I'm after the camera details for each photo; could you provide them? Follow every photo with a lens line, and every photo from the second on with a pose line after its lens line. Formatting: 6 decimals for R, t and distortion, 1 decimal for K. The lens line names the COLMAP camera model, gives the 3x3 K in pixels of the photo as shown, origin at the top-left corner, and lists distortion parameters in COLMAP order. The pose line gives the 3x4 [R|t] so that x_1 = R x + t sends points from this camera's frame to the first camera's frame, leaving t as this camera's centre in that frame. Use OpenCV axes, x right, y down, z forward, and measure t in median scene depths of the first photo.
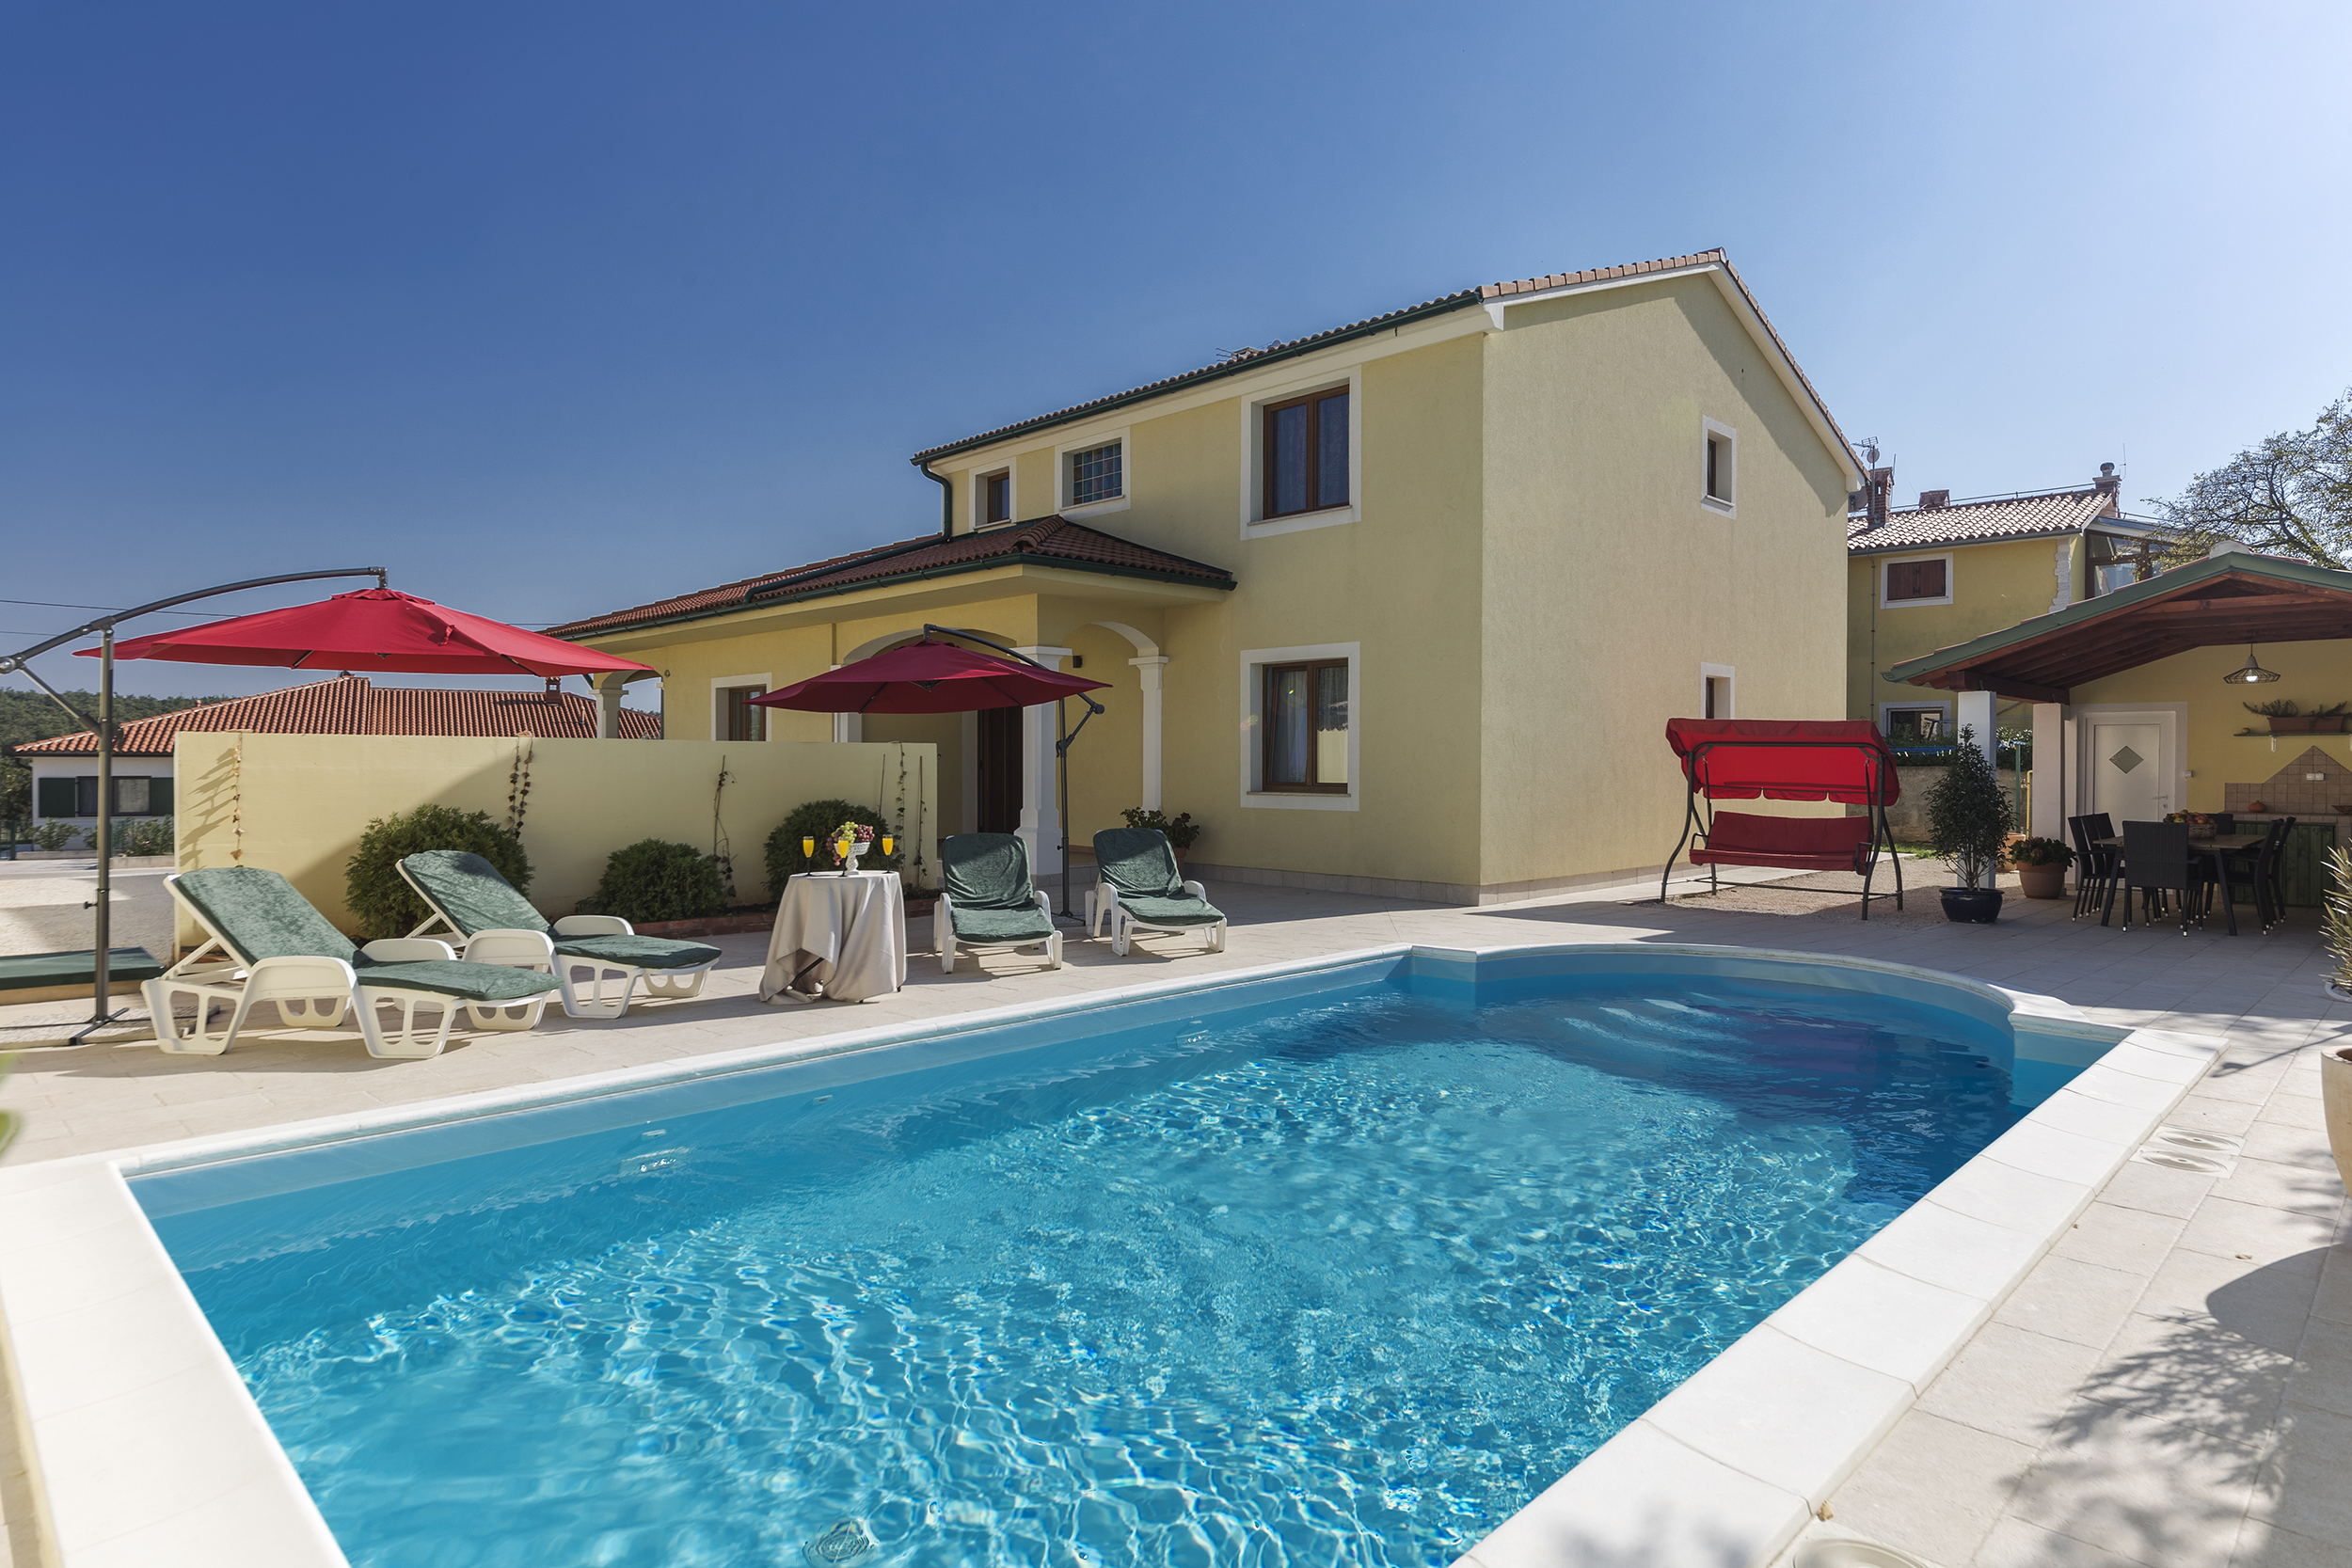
lens RADIAL K [[1294.5, 0, 1176.8], [0, 1294.5, 788.5], [0, 0, 1]] dist [-0.004735, -0.001342]
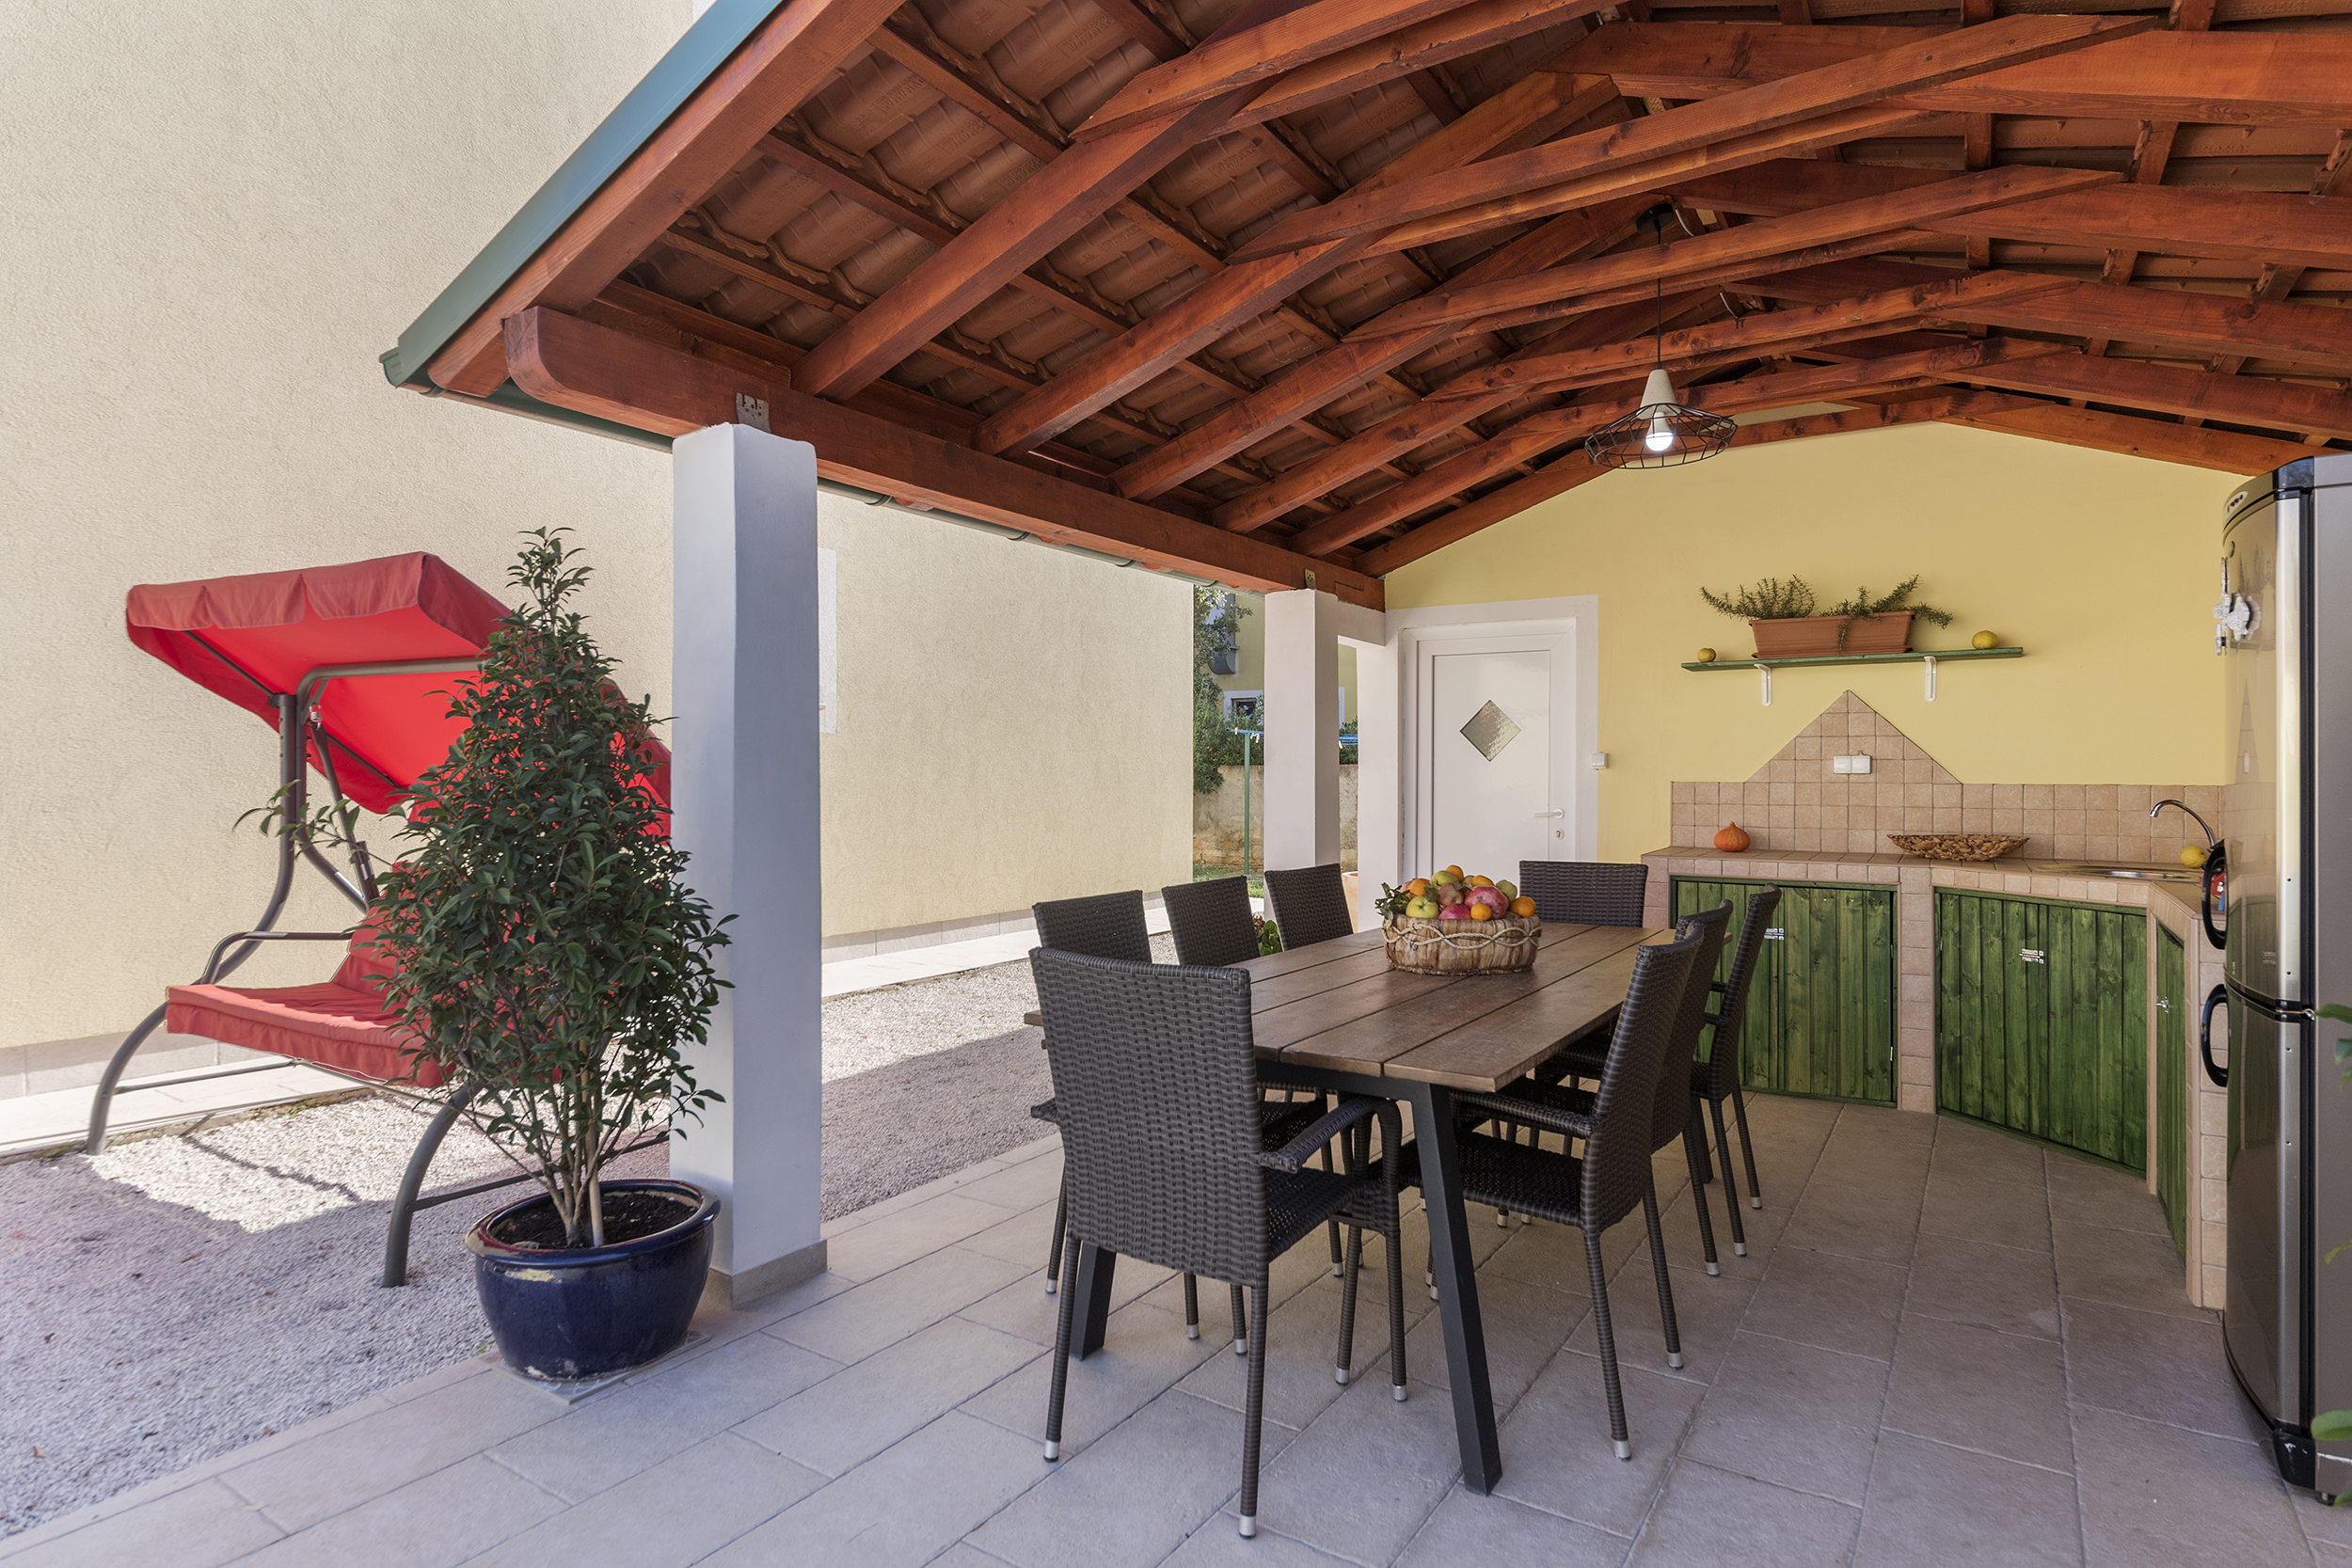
lens RADIAL K [[1214.2, 0, 1175.6], [0, 1214.2, 773.3], [0, 0, 1]] dist [-0.002838, 0.000203]
pose [[0.980600, -0.000162, 0.196017, 0.588329], [0.002489, 0.999929, -0.011625, -0.002594], [-0.196001, 0.011888, 0.980532, 0.654089]]
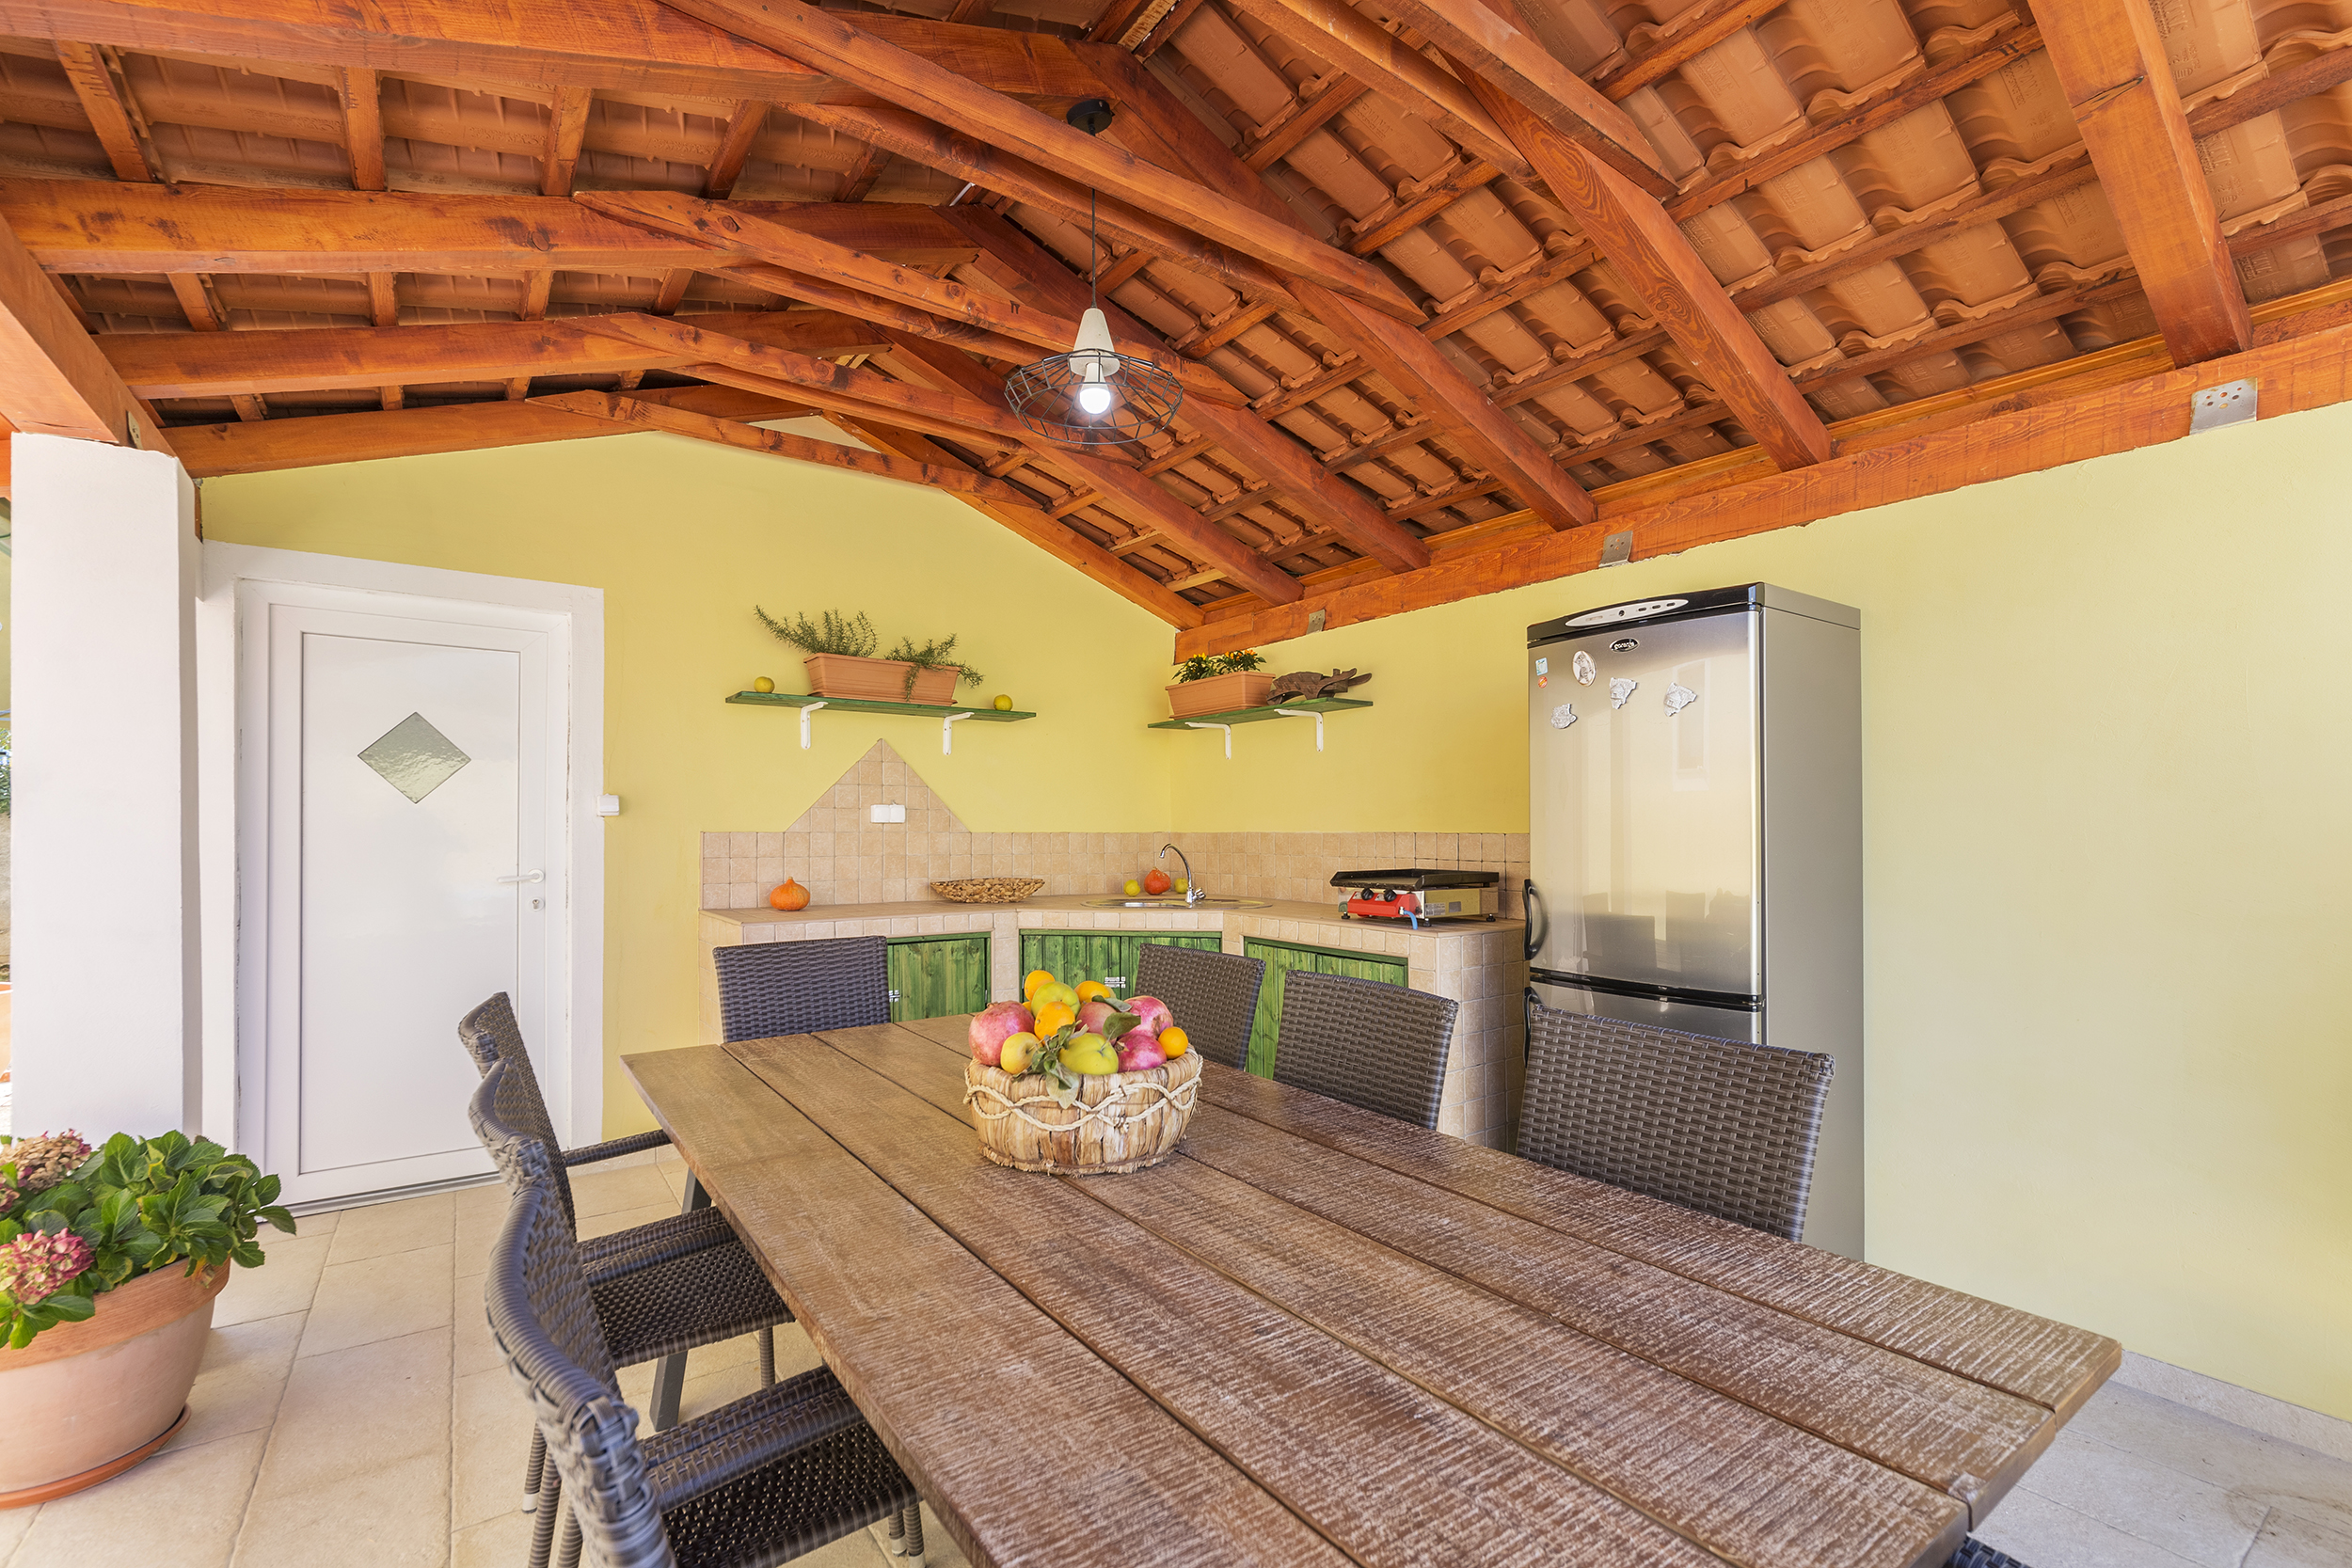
lens RADIAL K [[1015.6, 0, 1149.8], [0, 1015.6, 817.3], [0, 0, 1]] dist [0.000918, 0.000258]
pose [[0.181332, 0.008937, 0.983381, 0.574129], [0.011066, 0.999877, -0.011127, -0.003707], [-0.983360, 0.012900, 0.181211, 0.849207]]
